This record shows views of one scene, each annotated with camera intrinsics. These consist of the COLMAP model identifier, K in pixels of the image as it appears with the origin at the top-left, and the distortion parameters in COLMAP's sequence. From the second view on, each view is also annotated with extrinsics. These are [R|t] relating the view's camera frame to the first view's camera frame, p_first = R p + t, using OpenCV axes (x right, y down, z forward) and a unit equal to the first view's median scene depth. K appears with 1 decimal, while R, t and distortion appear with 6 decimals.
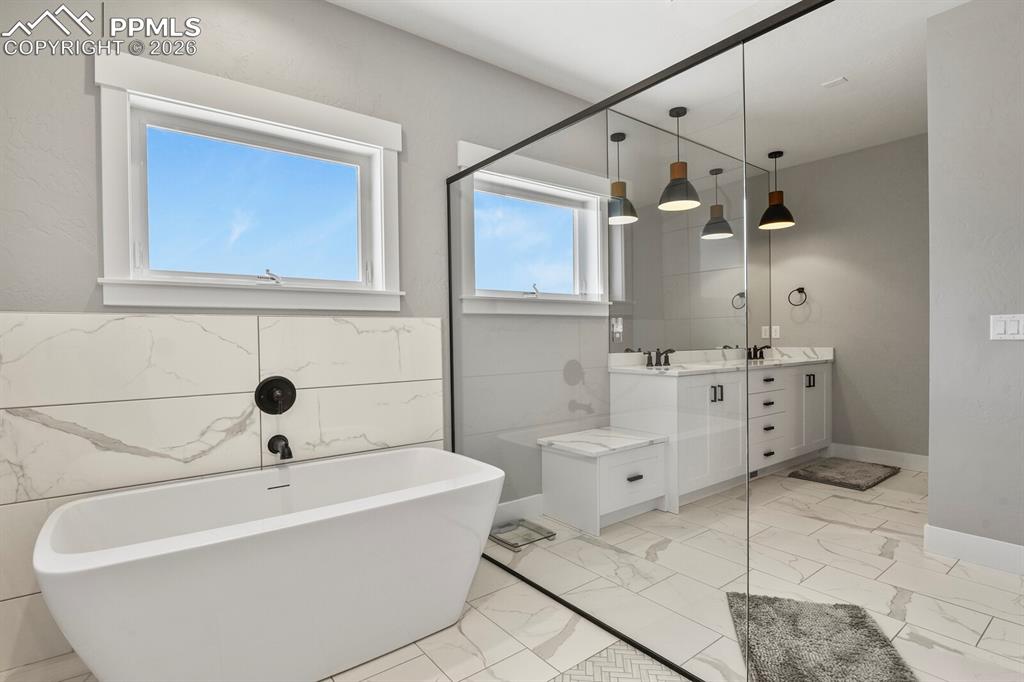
lens RADIAL K [[496.0, 0, 511.0], [0, 496.0, 347.0], [0, 0, 1]] dist [-0.007960, -0.006306]
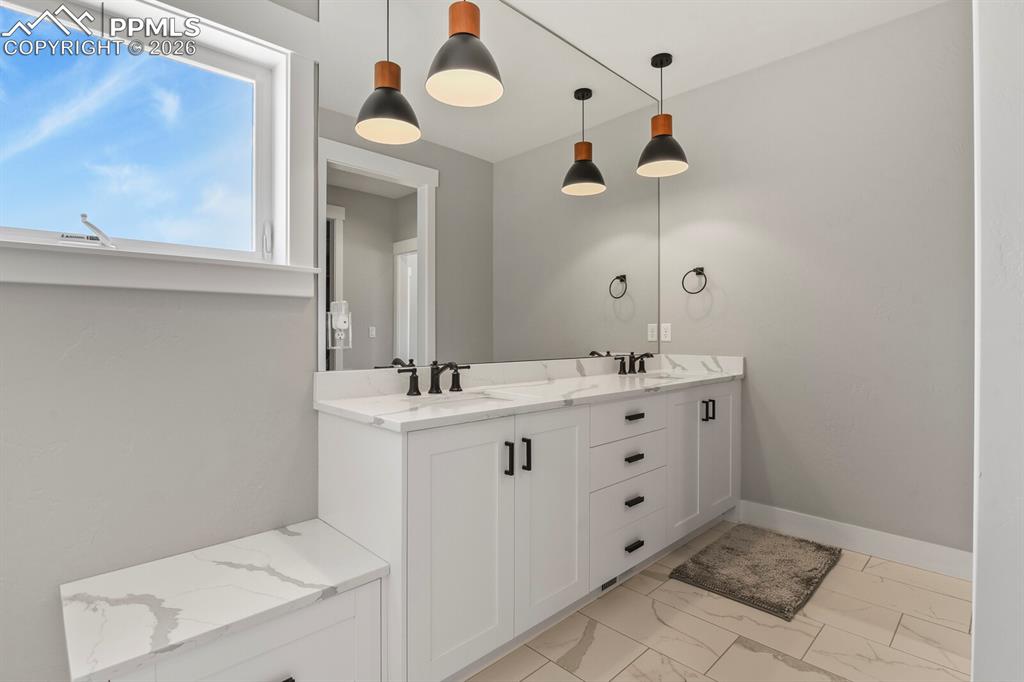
lens RADIAL K [[496.0, 0, 508.3], [0, 496.0, 337.3], [0, 0, 1]] dist [-0.007960, -0.006306]
pose [[0.992257, 0.011216, 0.123695, 0.267579], [-0.009735, 0.999874, -0.012572, -0.014192], [-0.123821, 0.011271, 0.992241, 0.395166]]
